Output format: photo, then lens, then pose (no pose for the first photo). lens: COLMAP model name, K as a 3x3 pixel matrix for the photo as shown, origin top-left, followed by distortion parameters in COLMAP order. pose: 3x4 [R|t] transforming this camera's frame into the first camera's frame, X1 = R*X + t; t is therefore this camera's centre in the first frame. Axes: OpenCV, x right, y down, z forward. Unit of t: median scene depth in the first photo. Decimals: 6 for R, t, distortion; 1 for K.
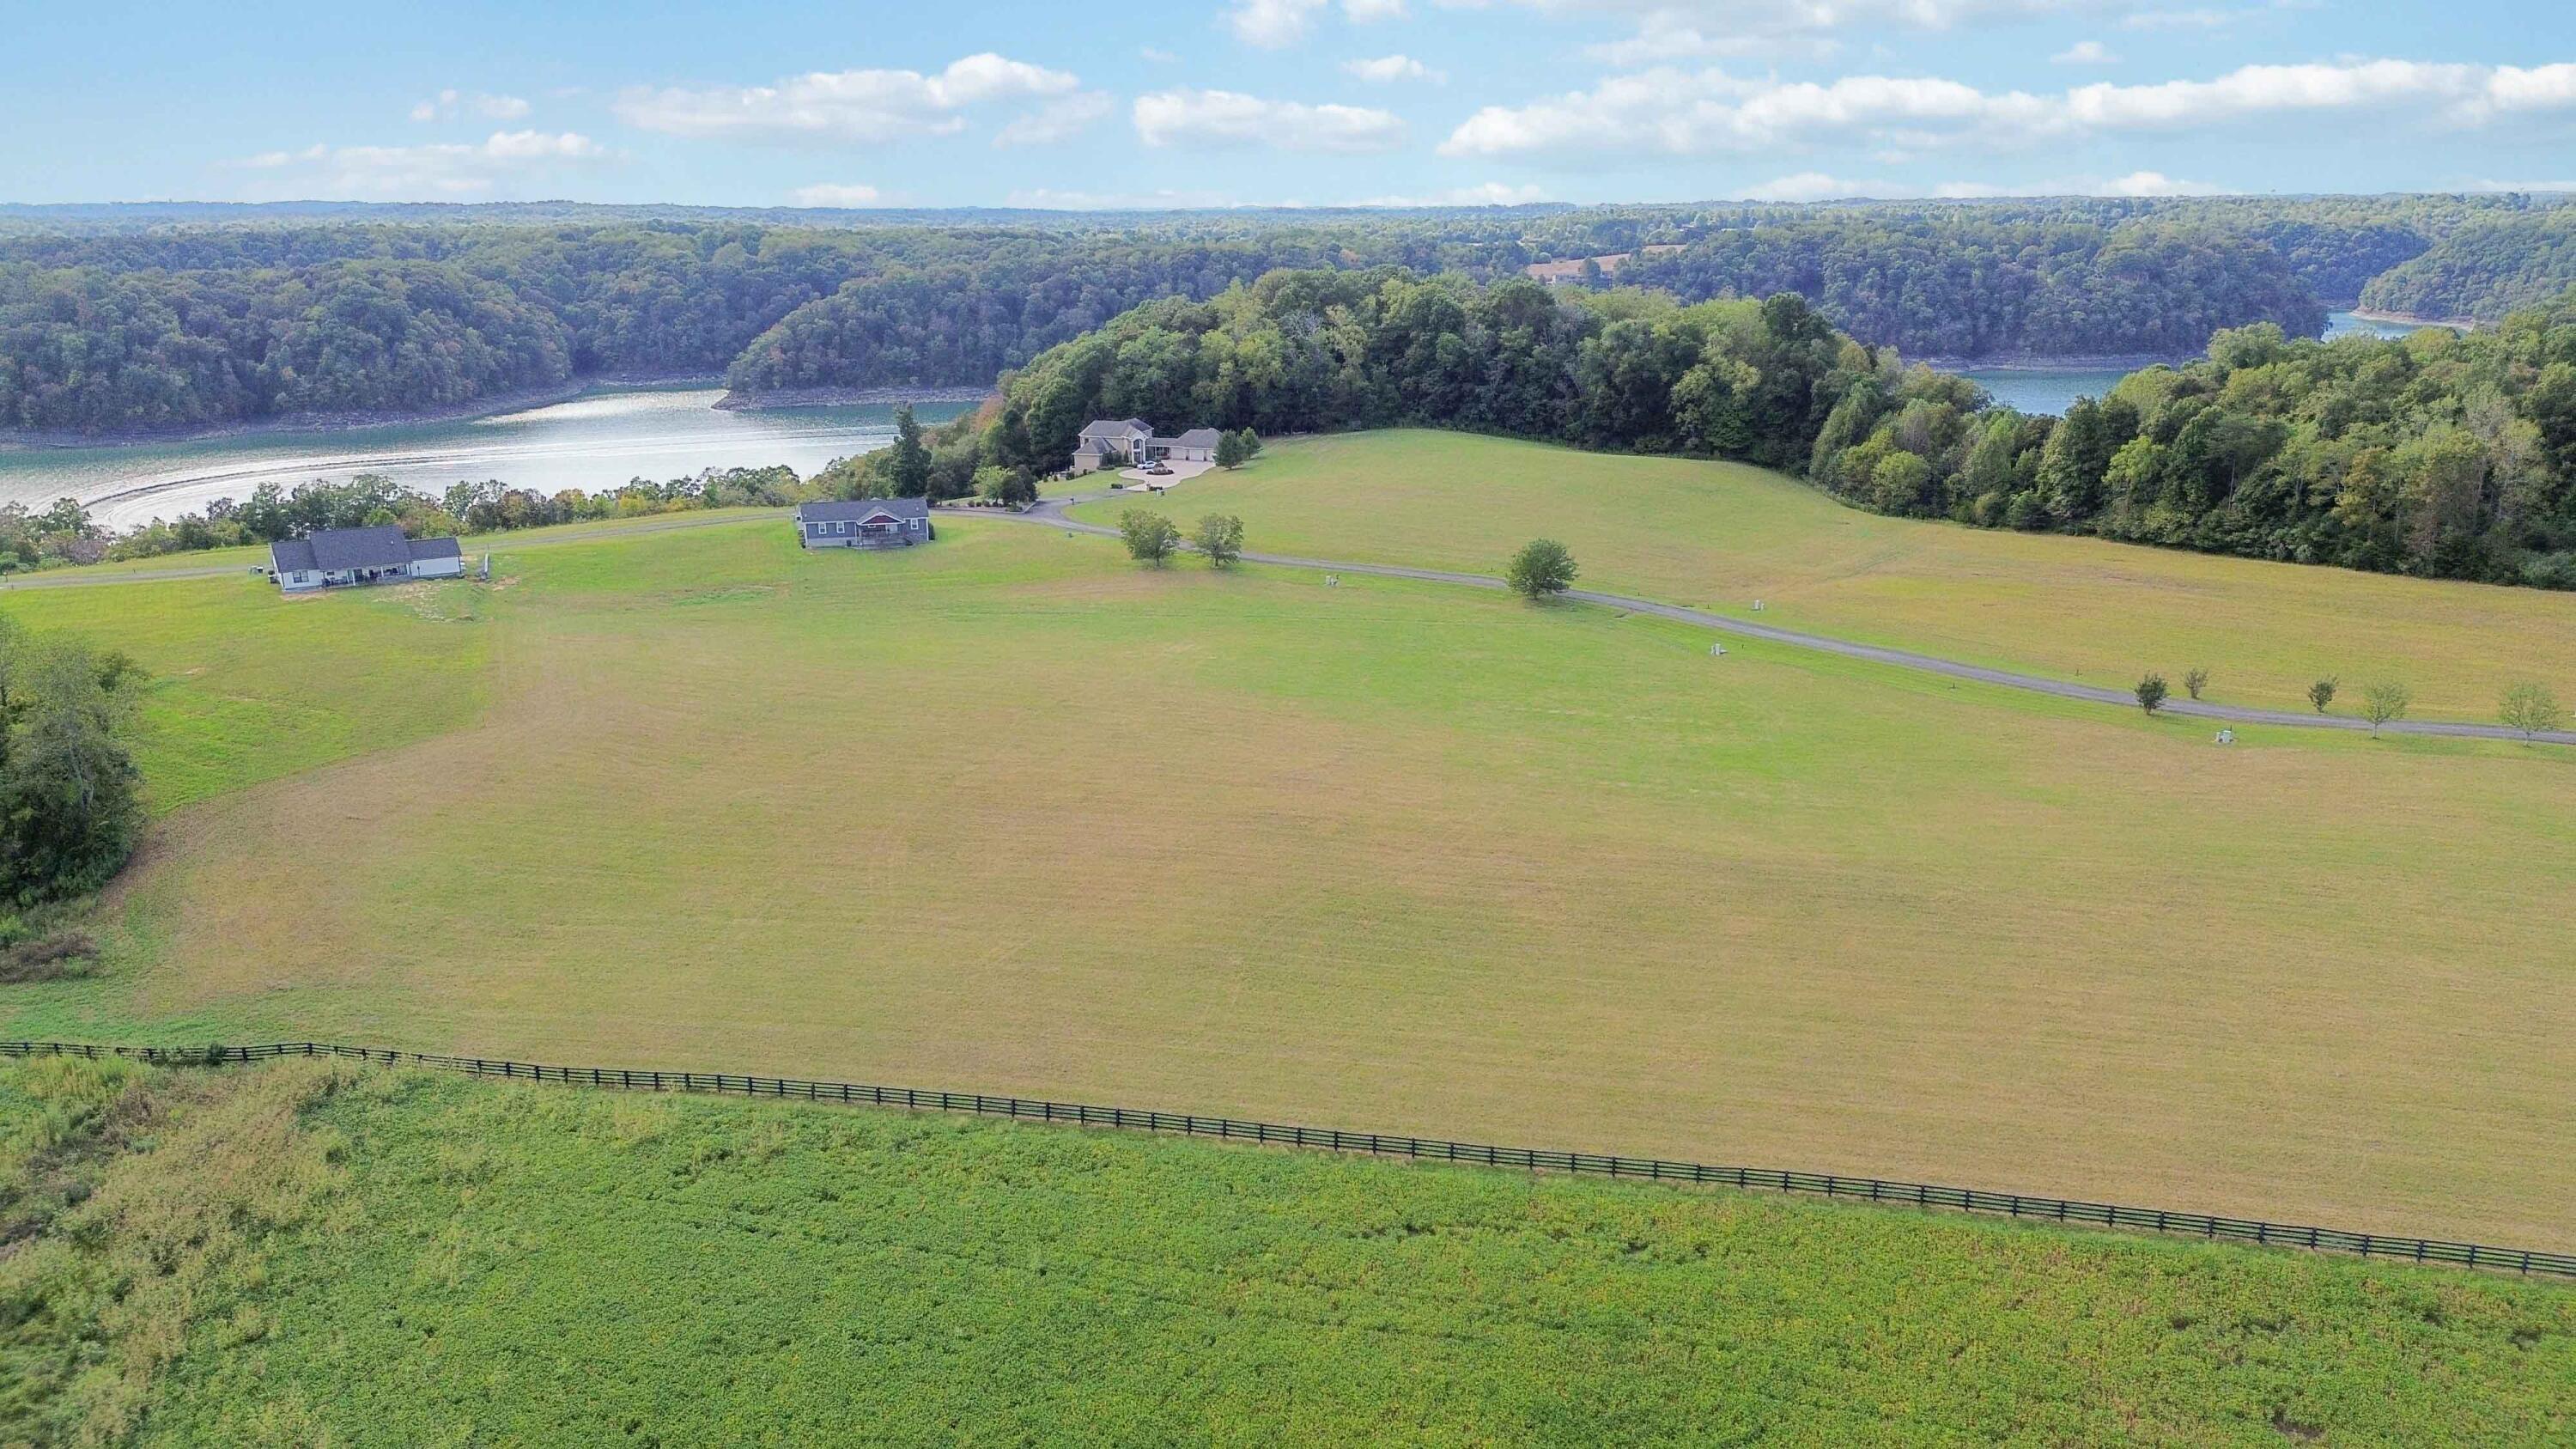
lens RADIAL K [[1809.4, 0, 1300.1], [0, 1809.4, 726.2], [0, 0, 1]] dist [0.070664, -0.075014]
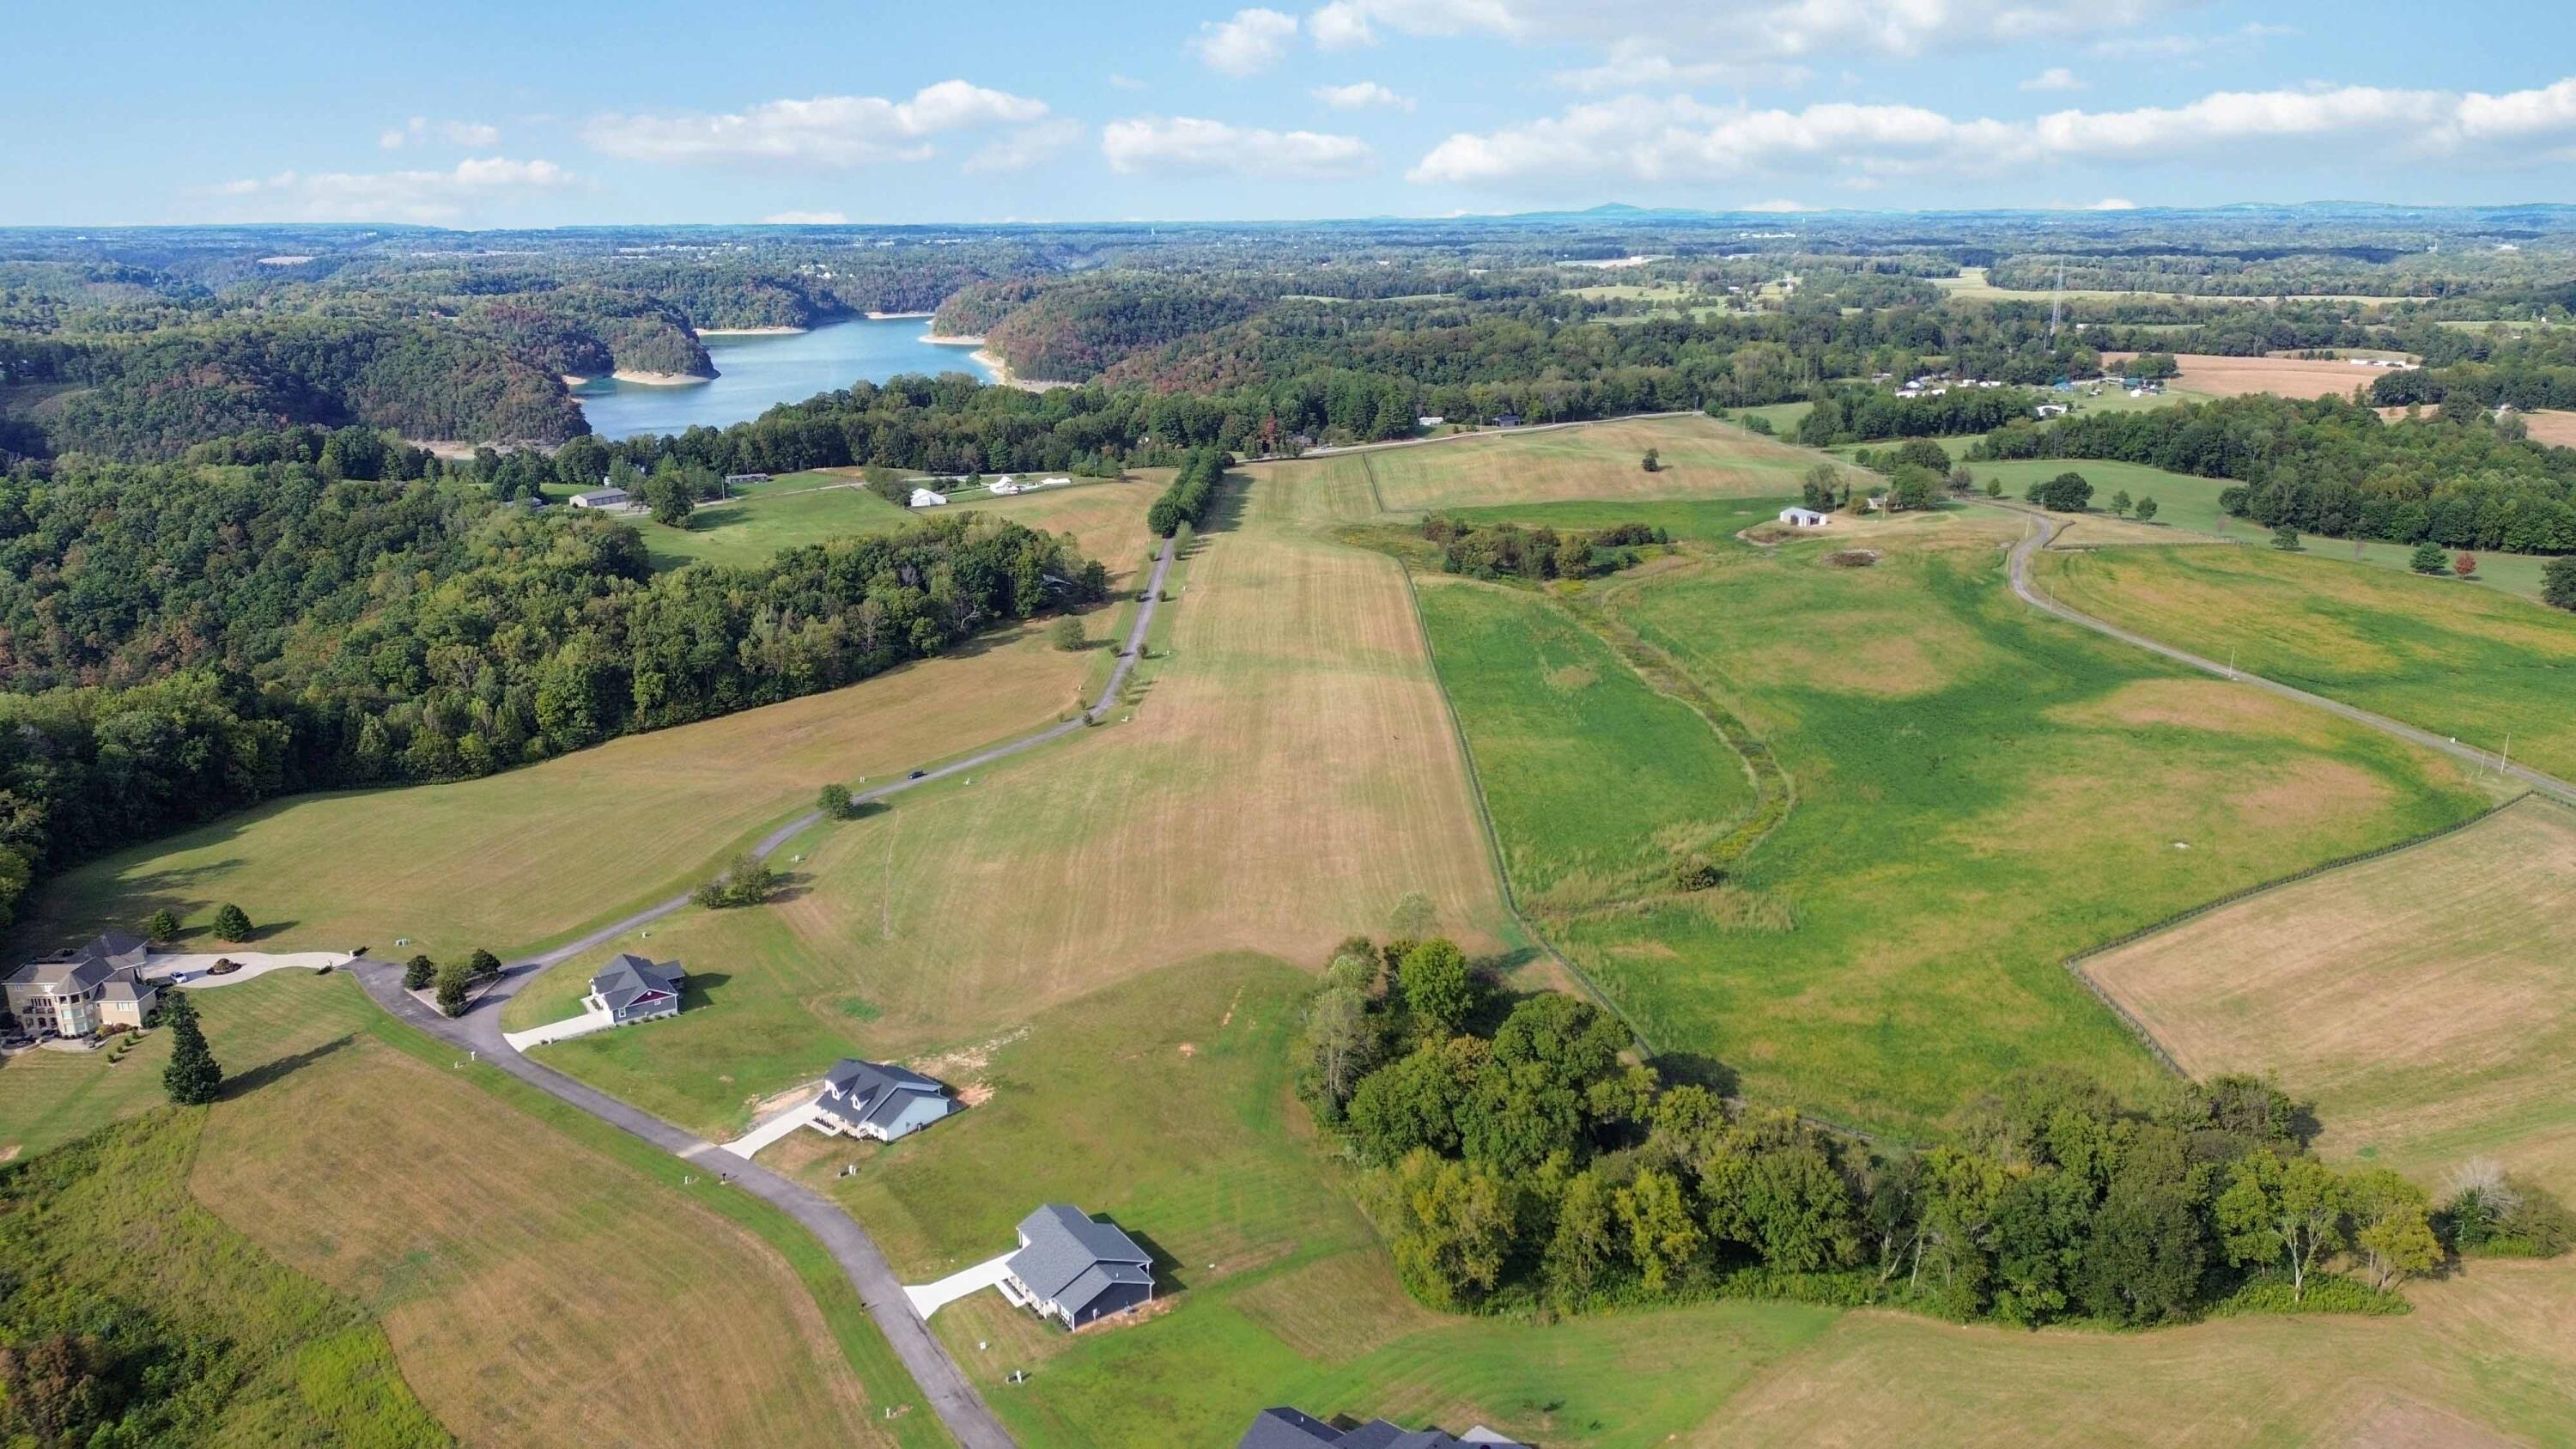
lens RADIAL K [[1804.5, 0, 1298.3], [0, 1804.5, 723.9], [0, 0, 1]] dist [0.101749, -0.117160]
pose [[-0.302256, -0.247316, 0.920585, -1.012017], [0.268403, 0.904600, 0.331147, -0.388917], [-0.914659, 0.347179, -0.207041, 0.589132]]
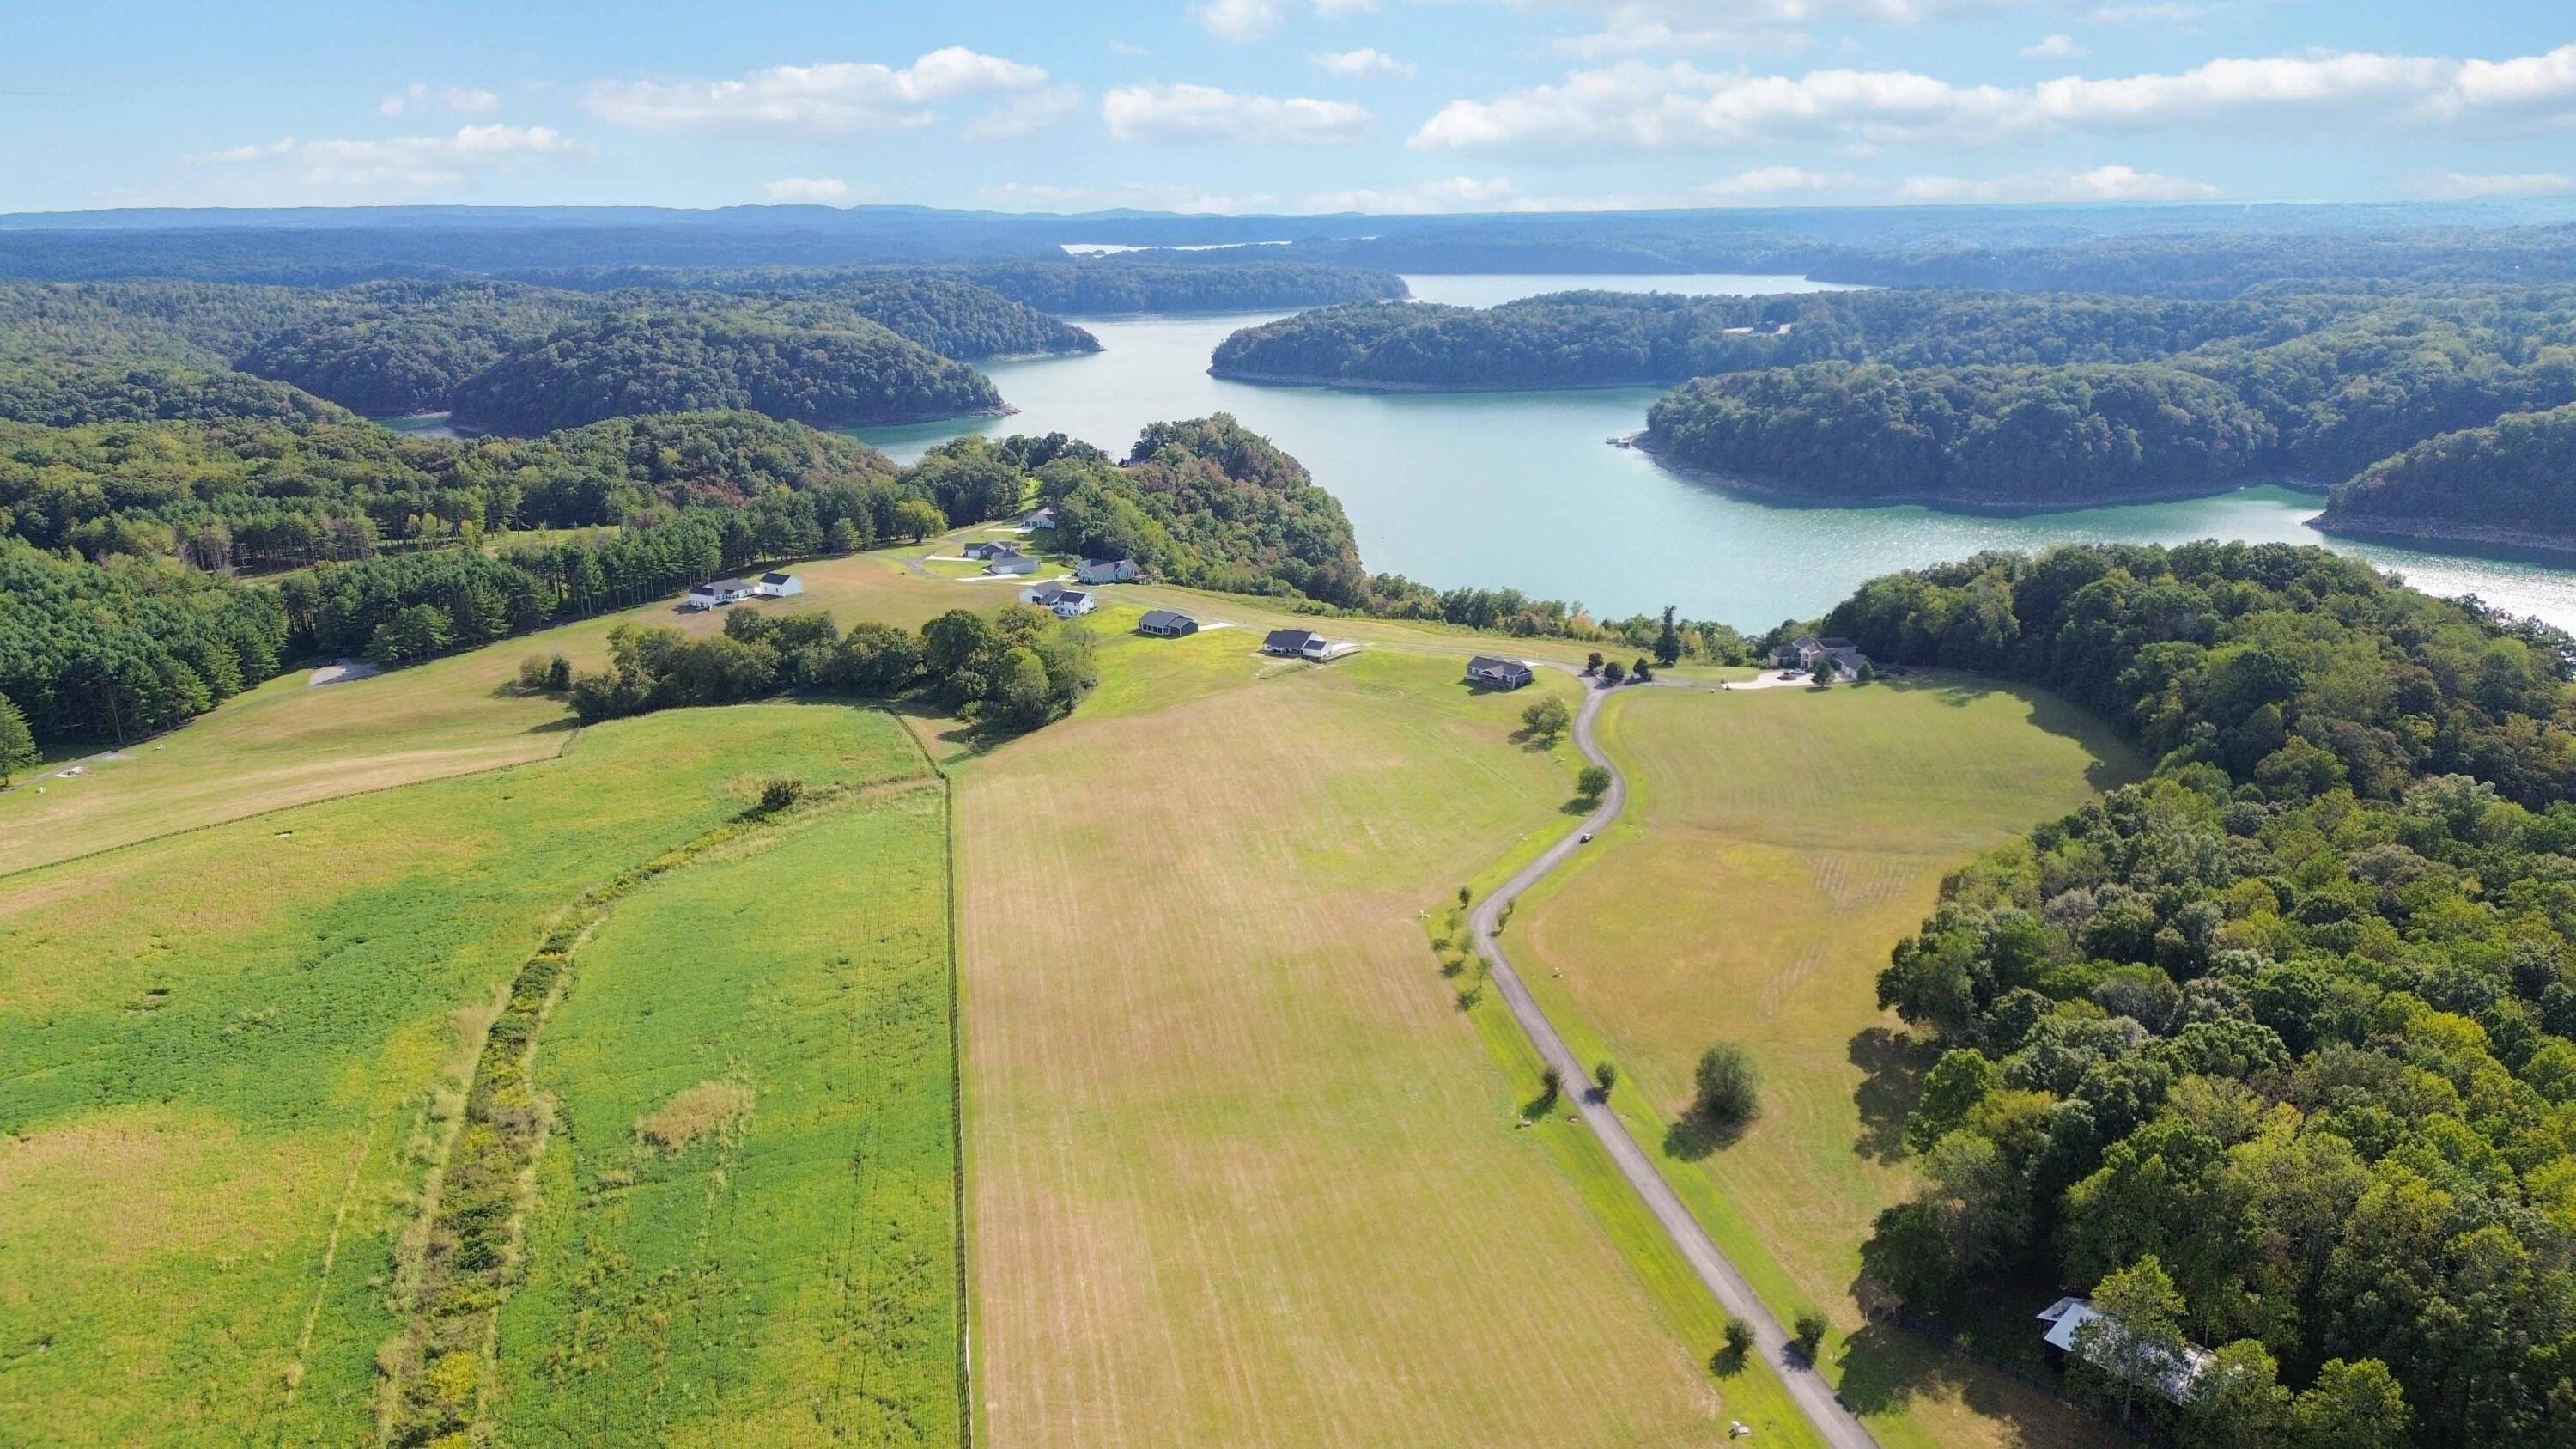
lens RADIAL K [[1804.5, 0, 1298.3], [0, 1804.5, 723.9], [0, 0, 1]] dist [0.101749, -0.117160]
pose [[0.456292, 0.243254, -0.855935, 0.950496], [-0.234199, 0.960824, 0.148214, -0.212100], [0.858457, 0.132830, 0.495386, -0.090604]]
